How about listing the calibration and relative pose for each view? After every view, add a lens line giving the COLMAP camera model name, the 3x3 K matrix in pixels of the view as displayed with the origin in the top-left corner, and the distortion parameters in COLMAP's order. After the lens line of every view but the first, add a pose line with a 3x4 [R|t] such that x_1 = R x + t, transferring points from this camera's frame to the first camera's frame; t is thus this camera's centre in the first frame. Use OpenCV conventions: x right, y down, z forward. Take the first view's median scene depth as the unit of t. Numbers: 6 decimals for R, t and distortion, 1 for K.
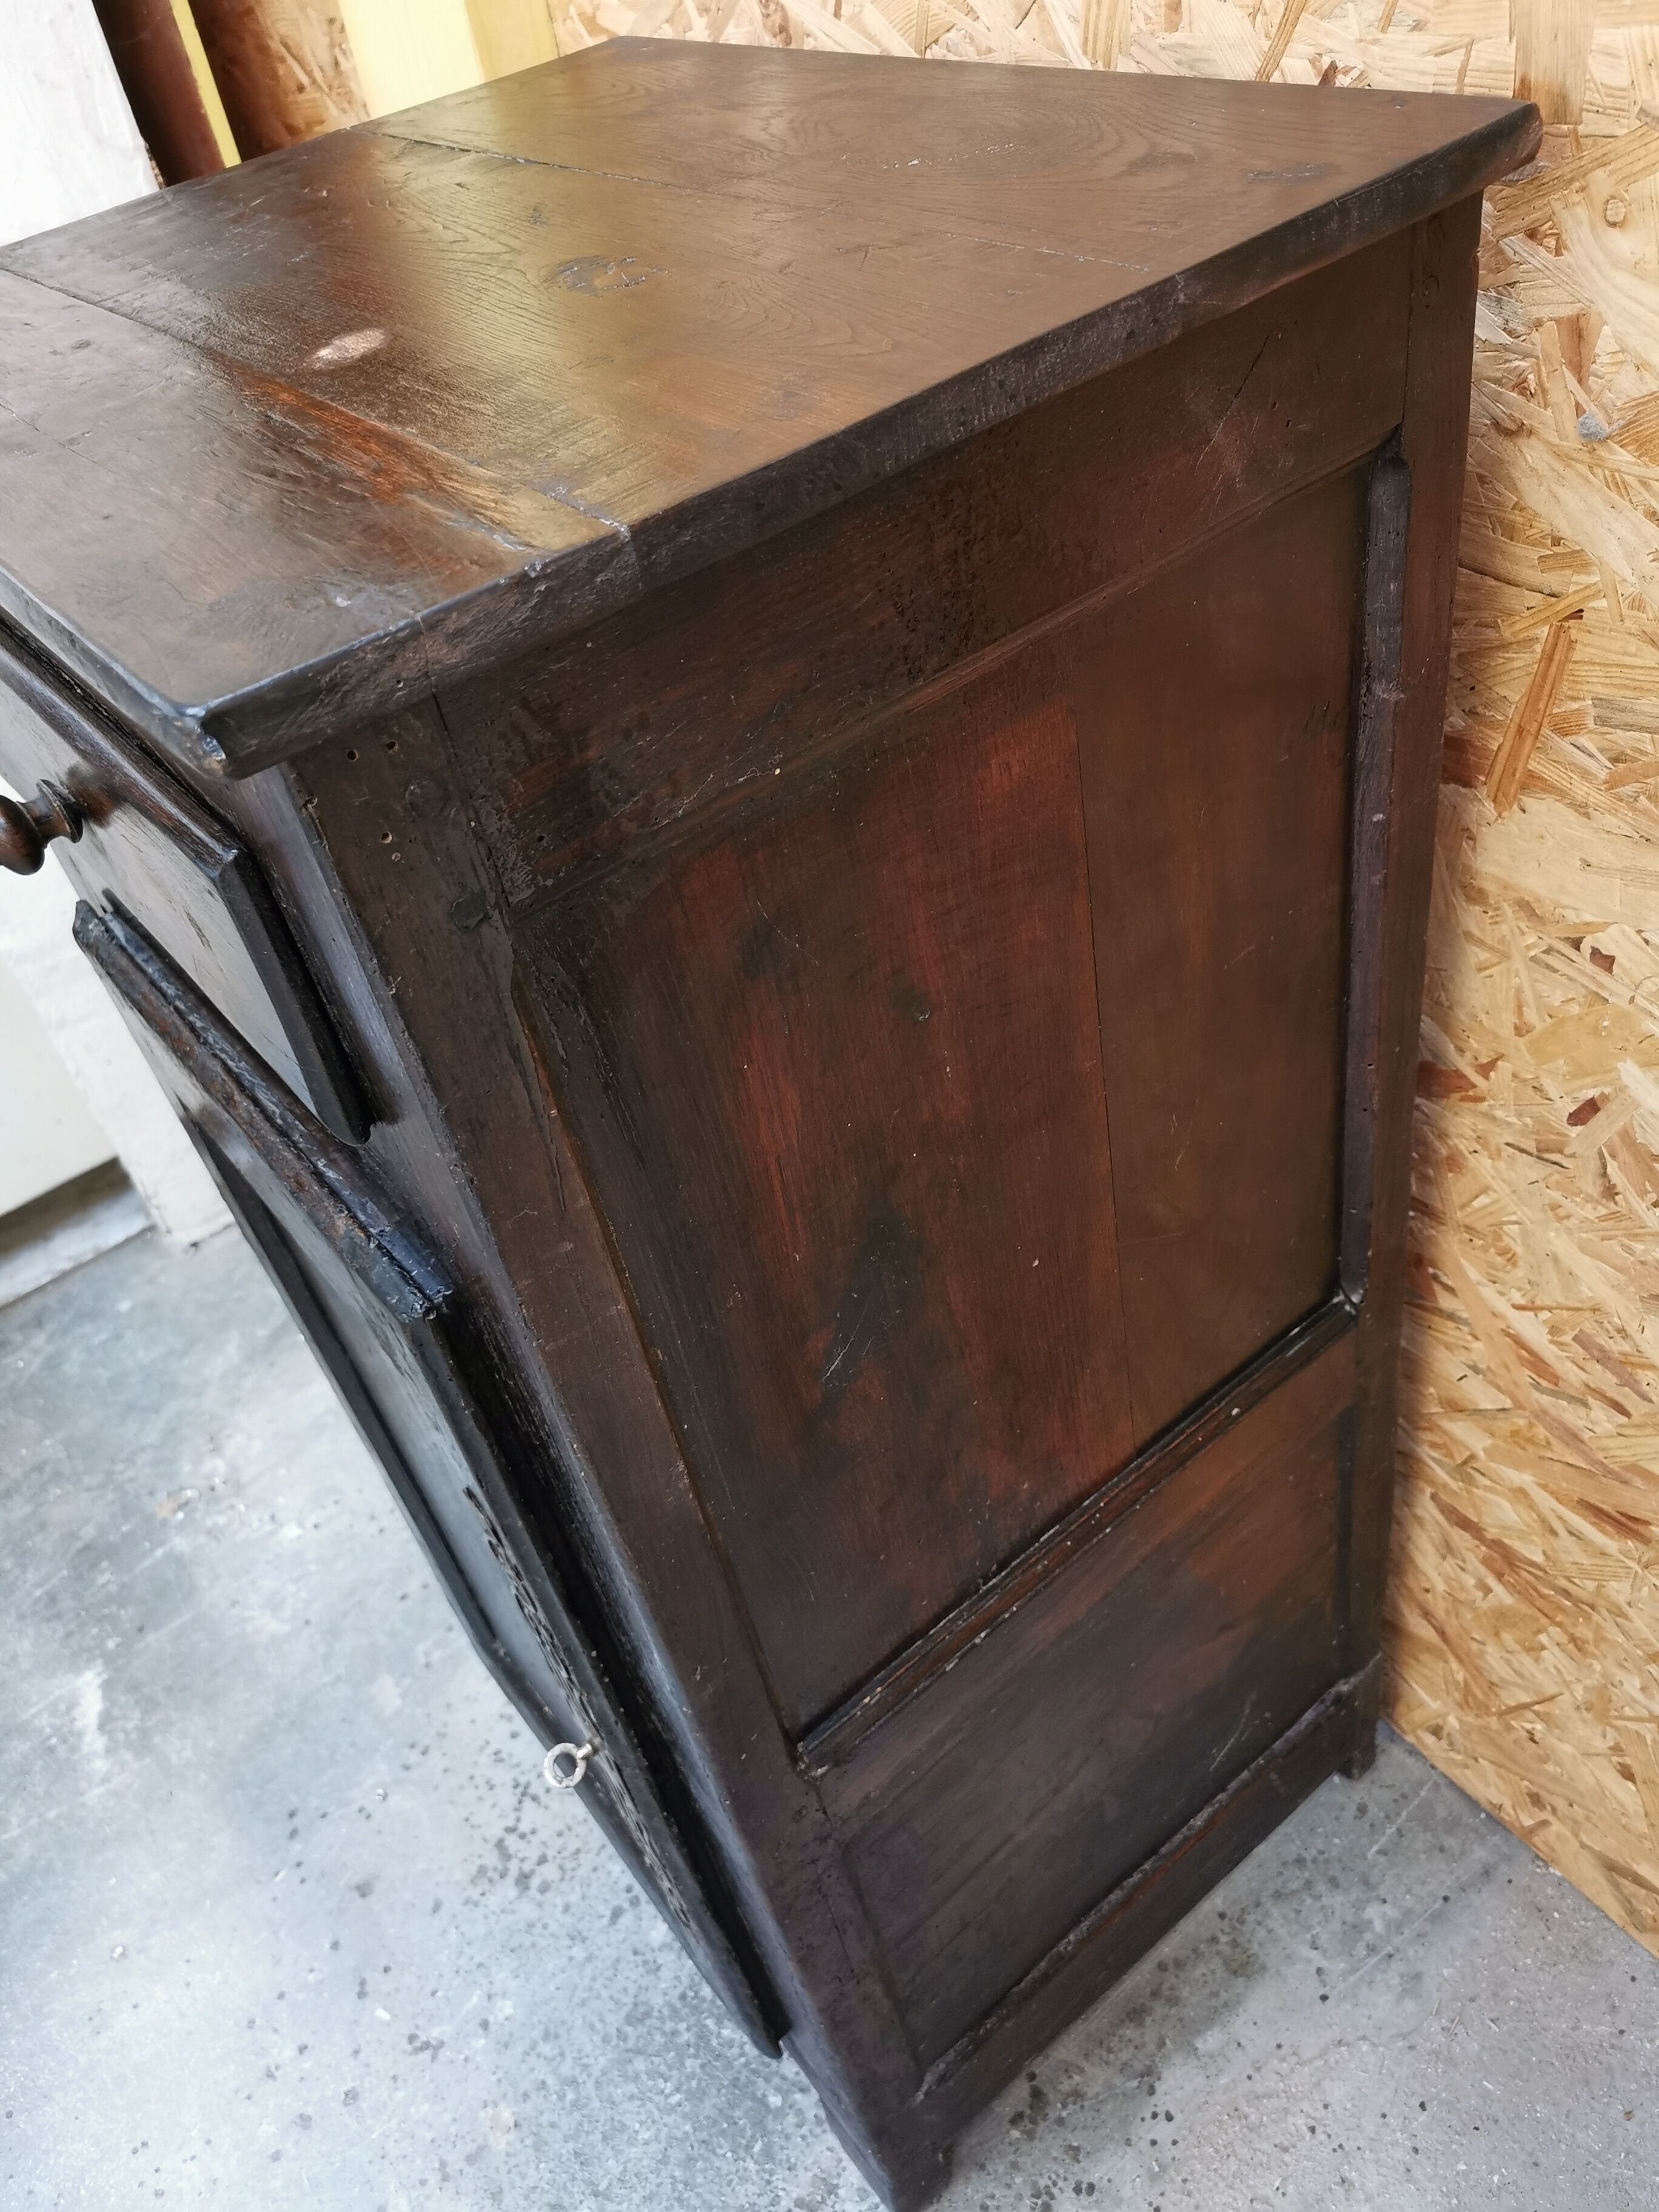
lens RADIAL K [[1755.7, 0, 832.8], [0, 1755.7, 1119.9], [0, 0, 1]] dist [0.033090, -0.066682]
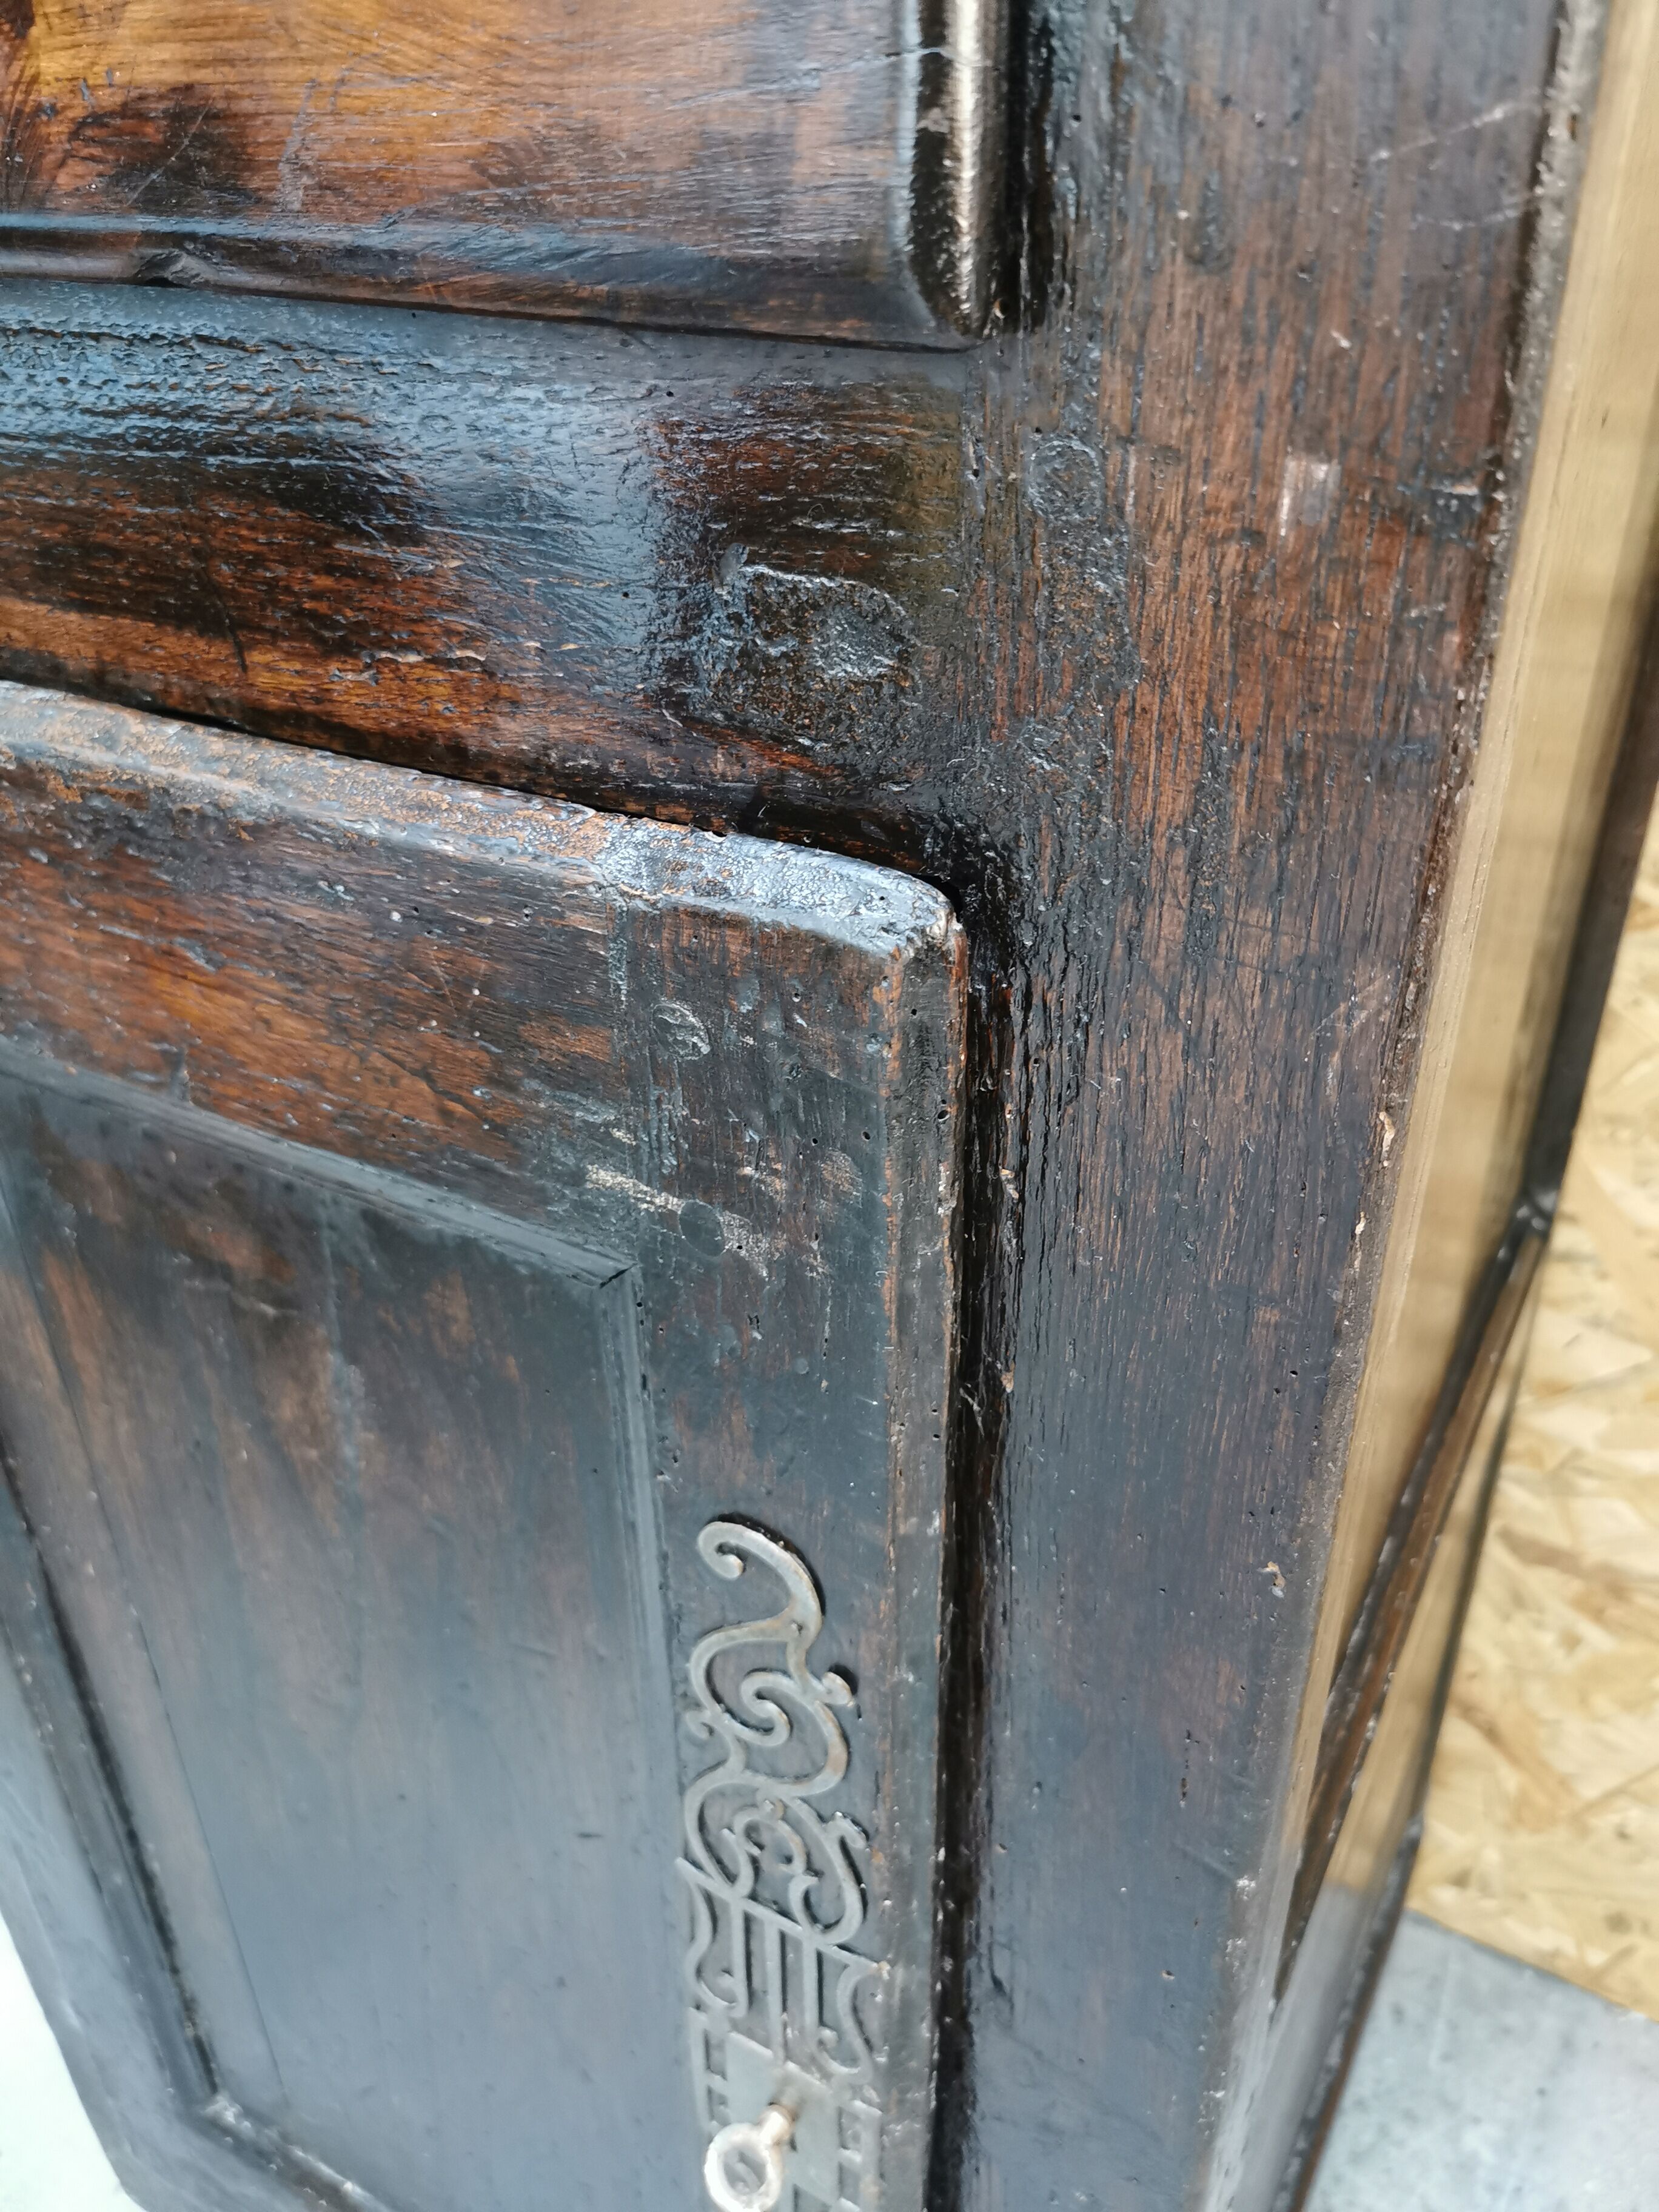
lens RADIAL K [[1783.6, 0, 843.6], [0, 1783.6, 1103.2], [0, 0, 1]] dist [0.047883, -0.089858]
pose [[0.910520, -0.069335, 0.407611, -0.236253], [0.154398, 0.971542, -0.179632, 0.121648], [-0.383556, 0.226493, 0.895313, 0.337571]]
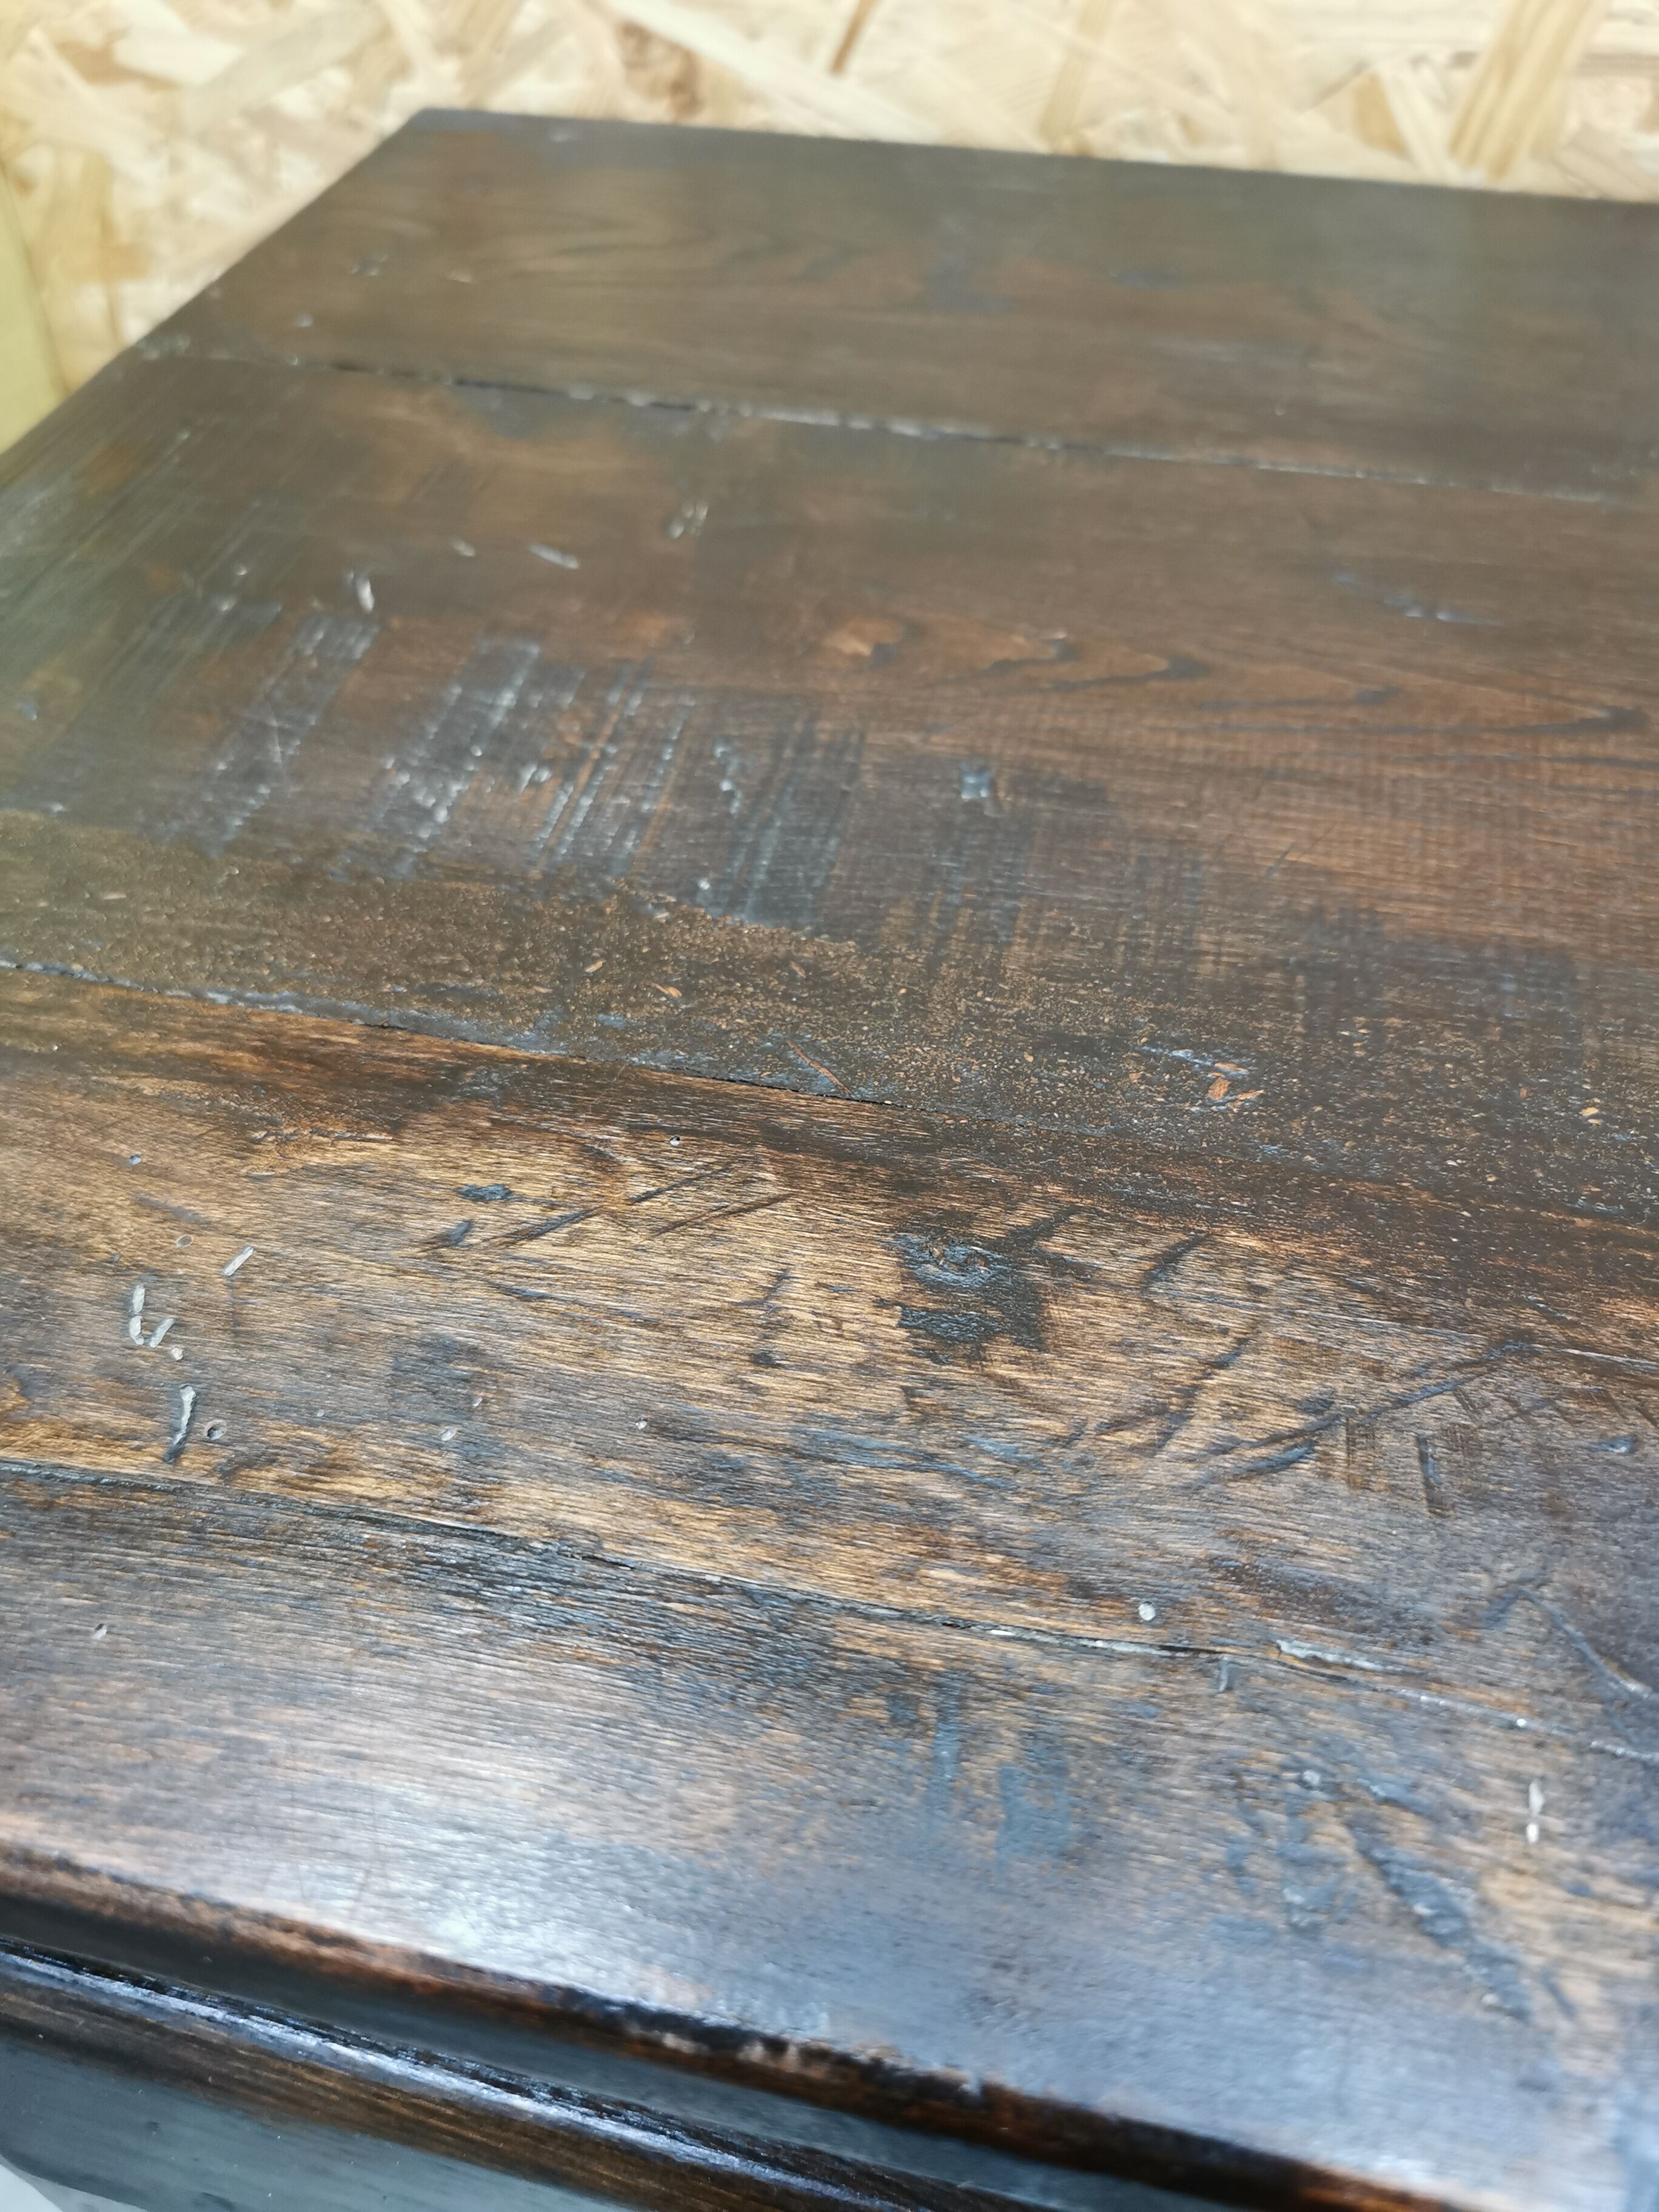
lens RADIAL K [[1783.6, 0, 843.6], [0, 1783.6, 1103.2], [0, 0, 1]] dist [0.047883, -0.089858]
pose [[0.772112, -0.323261, 0.547125, -0.338871], [0.316303, 0.942221, 0.110326, -0.281791], [-0.551177, 0.087873, 0.829749, 0.405916]]
